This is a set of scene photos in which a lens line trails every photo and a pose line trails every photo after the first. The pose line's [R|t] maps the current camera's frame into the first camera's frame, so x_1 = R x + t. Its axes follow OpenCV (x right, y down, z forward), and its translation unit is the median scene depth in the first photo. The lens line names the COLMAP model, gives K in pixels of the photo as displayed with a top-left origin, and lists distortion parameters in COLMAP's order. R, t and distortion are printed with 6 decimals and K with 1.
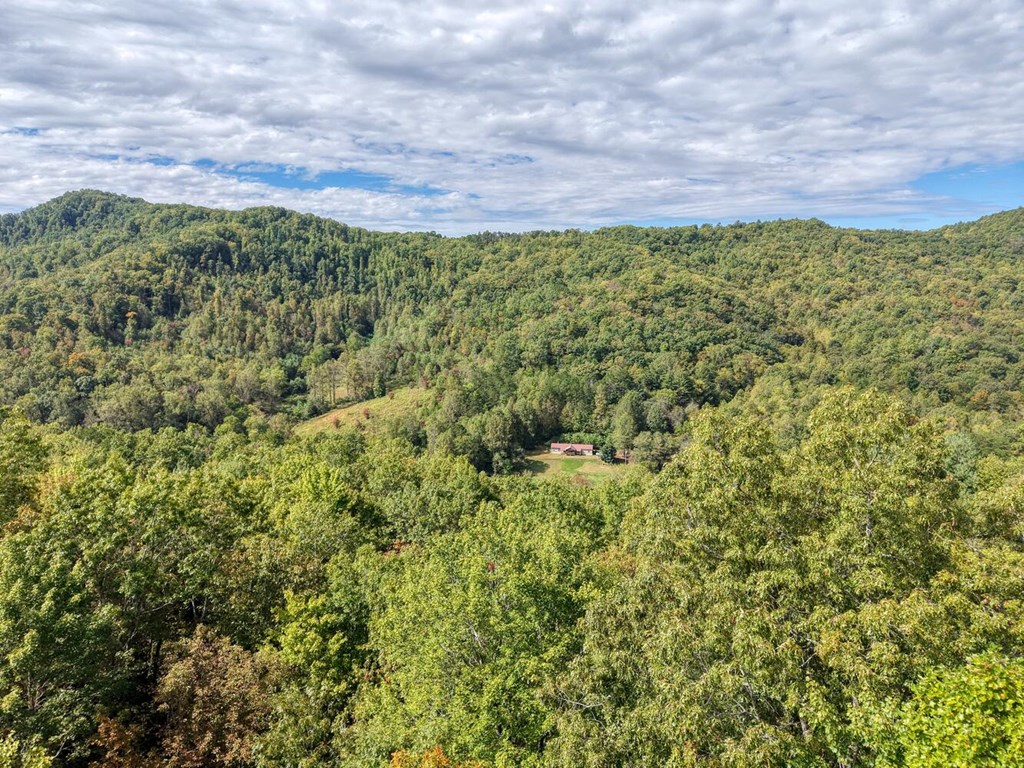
lens RADIAL K [[696.2, 0, 496.8], [0, 696.2, 384.0], [0, 0, 1]] dist [0.010419, 0.002094]
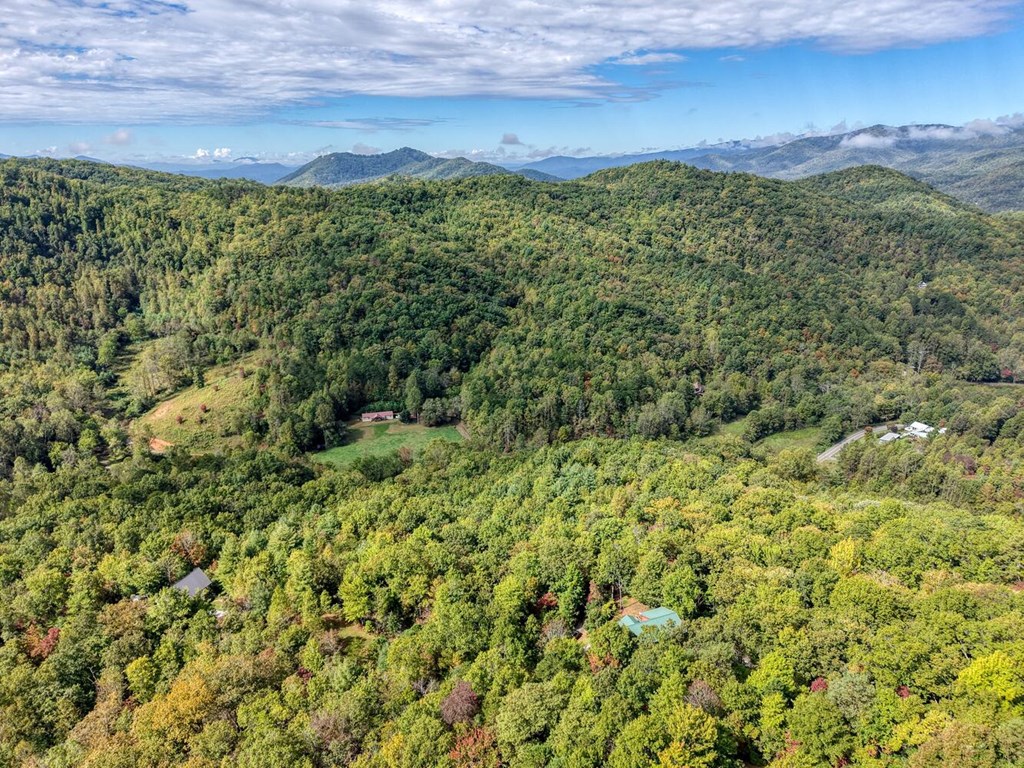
lens RADIAL K [[696.2, 0, 519.5], [0, 696.2, 406.3], [0, 0, 1]] dist [0.010419, 0.002094]
pose [[0.905711, -0.136862, 0.401194, -0.116402], [0.059966, 0.978294, 0.198358, -0.112240], [-0.419633, -0.155597, 0.894258, -0.218798]]
